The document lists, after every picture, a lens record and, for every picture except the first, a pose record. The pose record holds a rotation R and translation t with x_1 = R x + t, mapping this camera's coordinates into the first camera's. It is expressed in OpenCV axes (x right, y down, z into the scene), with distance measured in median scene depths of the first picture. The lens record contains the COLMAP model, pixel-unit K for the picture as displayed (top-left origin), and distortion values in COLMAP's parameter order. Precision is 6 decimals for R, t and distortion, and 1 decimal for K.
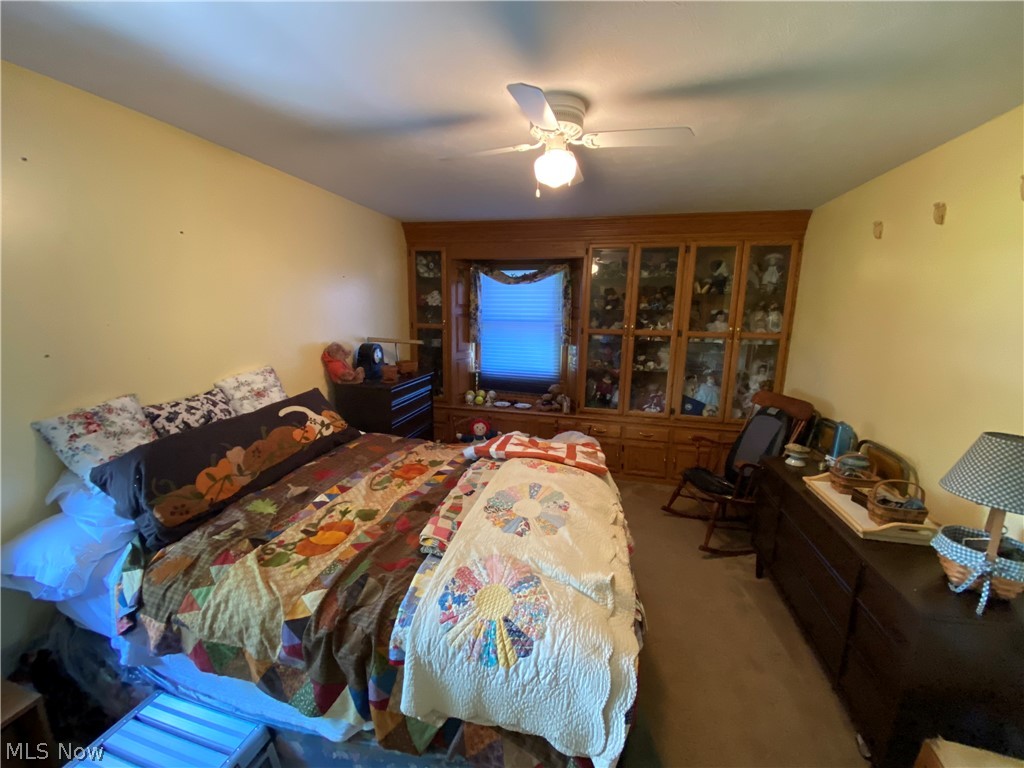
lens RADIAL K [[415.9, 0, 512.5], [0, 415.9, 385.7], [0, 0, 1]] dist [-0.011649, -0.004637]
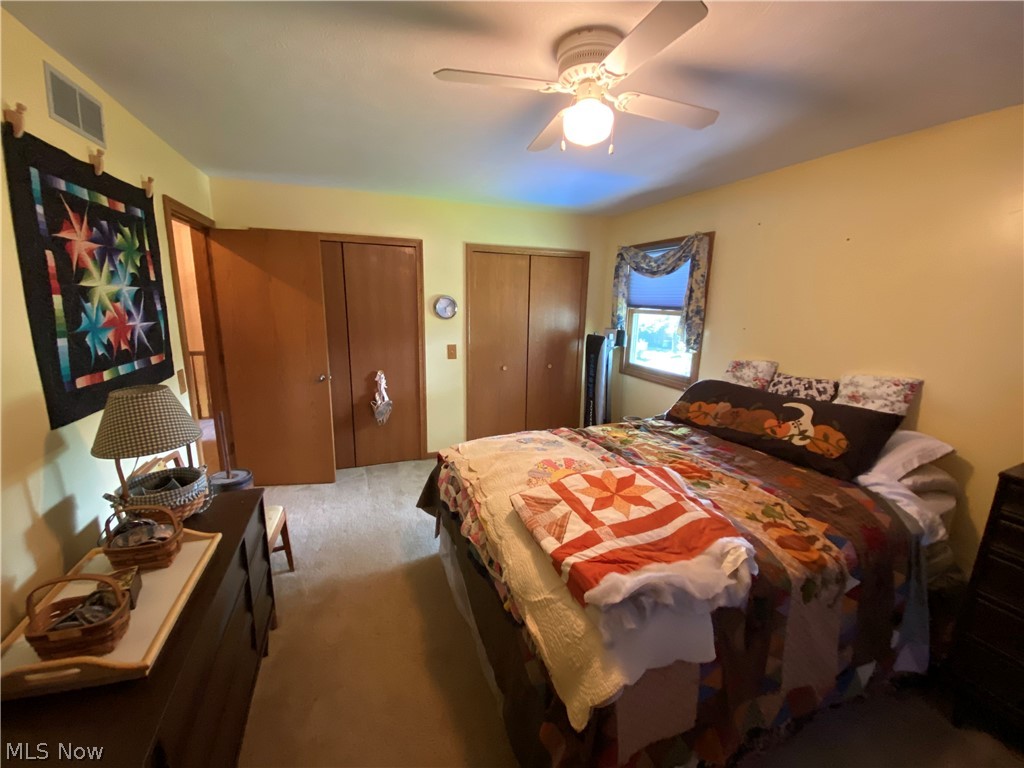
lens RADIAL K [[415.9, 0, 513.0], [0, 415.9, 381.0], [0, 0, 1]] dist [-0.011649, -0.004637]
pose [[-0.819651, 0.078273, -0.567491, 0.676717], [-0.139772, 0.933358, 0.330615, -0.267983], [0.555551, 0.350308, -0.754087, 1.576398]]
